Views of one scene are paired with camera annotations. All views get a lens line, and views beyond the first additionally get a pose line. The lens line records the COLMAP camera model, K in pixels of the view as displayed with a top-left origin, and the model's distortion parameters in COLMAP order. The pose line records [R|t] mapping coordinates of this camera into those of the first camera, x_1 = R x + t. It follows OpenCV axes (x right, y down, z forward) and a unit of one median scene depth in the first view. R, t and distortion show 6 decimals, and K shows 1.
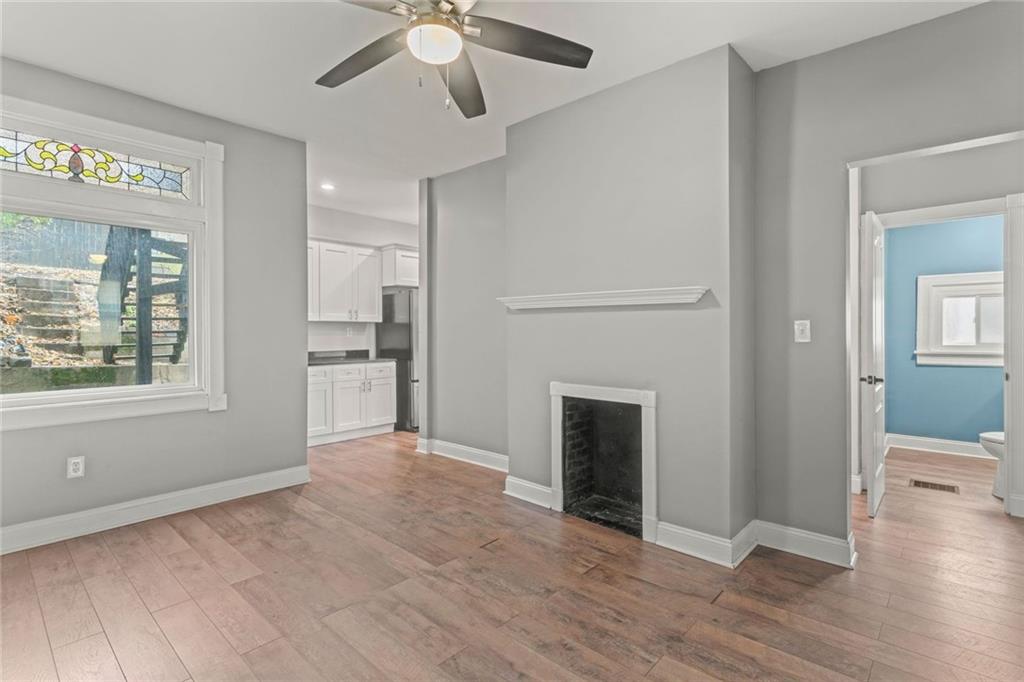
lens RADIAL K [[498.7, 0, 513.0], [0, 498.7, 334.7], [0, 0, 1]] dist [0.001388, -0.001304]
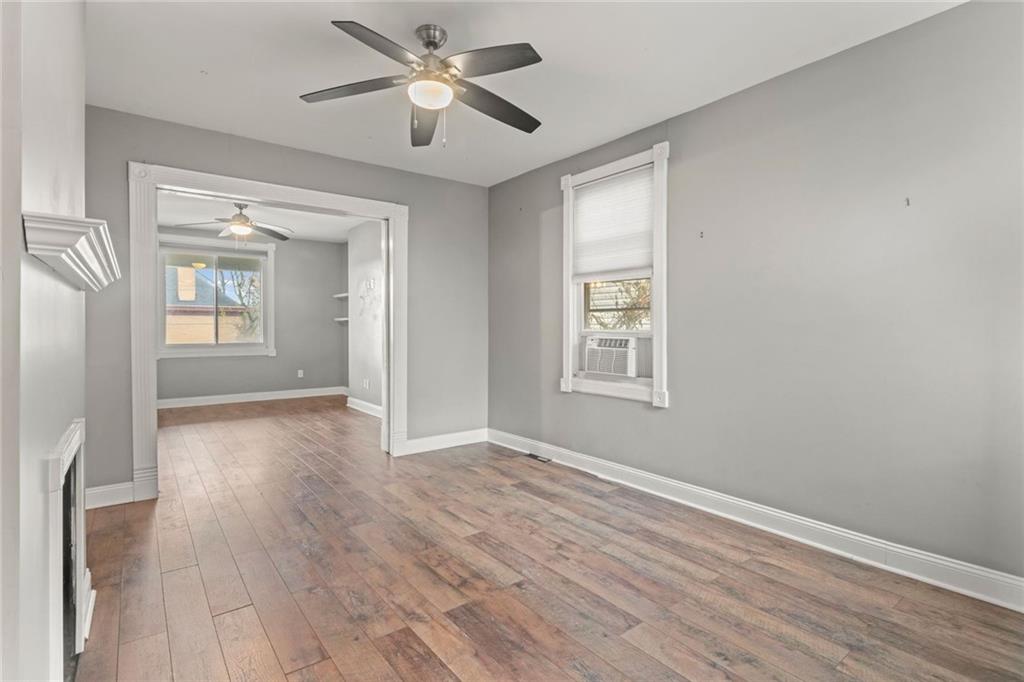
lens RADIAL K [[498.7, 0, 517.4], [0, 498.7, 334.4], [0, 0, 1]] dist [0.001388, -0.001304]
pose [[-0.985769, -0.002083, 0.168093, -0.531523], [0.002308, 0.999661, 0.025926, -0.020098], [-0.168090, 0.025945, -0.985430, 2.018556]]
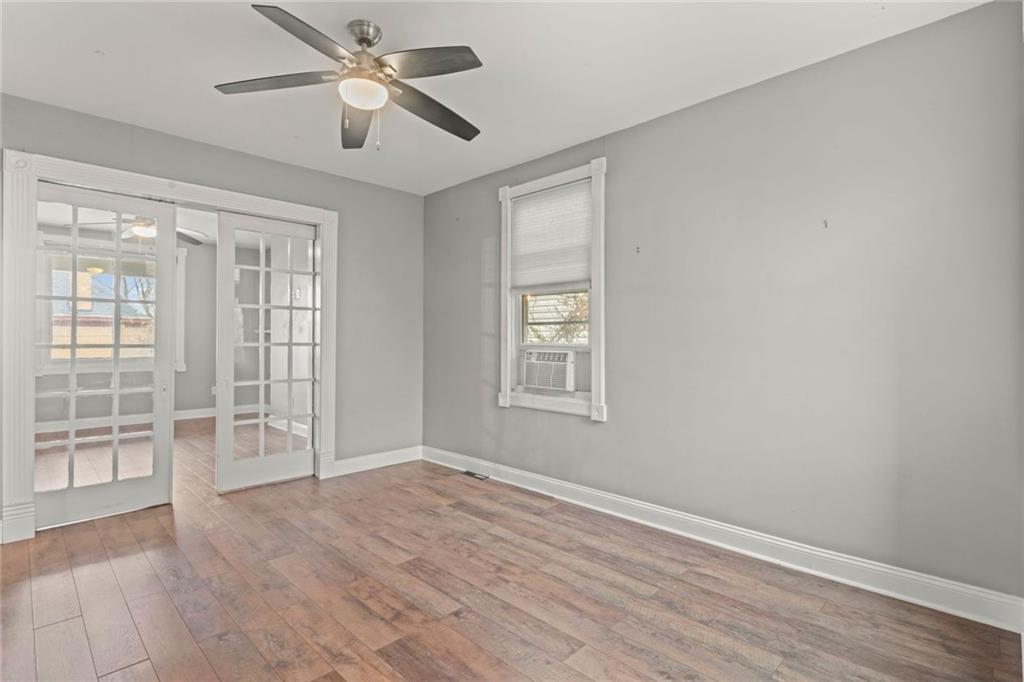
lens RADIAL K [[498.7, 0, 517.1], [0, 498.7, 337.6], [0, 0, 1]] dist [0.001388, -0.001304]
pose [[-0.999297, -0.001506, 0.037461, -0.514925], [-0.001248, 0.999975, 0.006905, -0.021973], [-0.037471, 0.006854, -0.999274, 1.979081]]
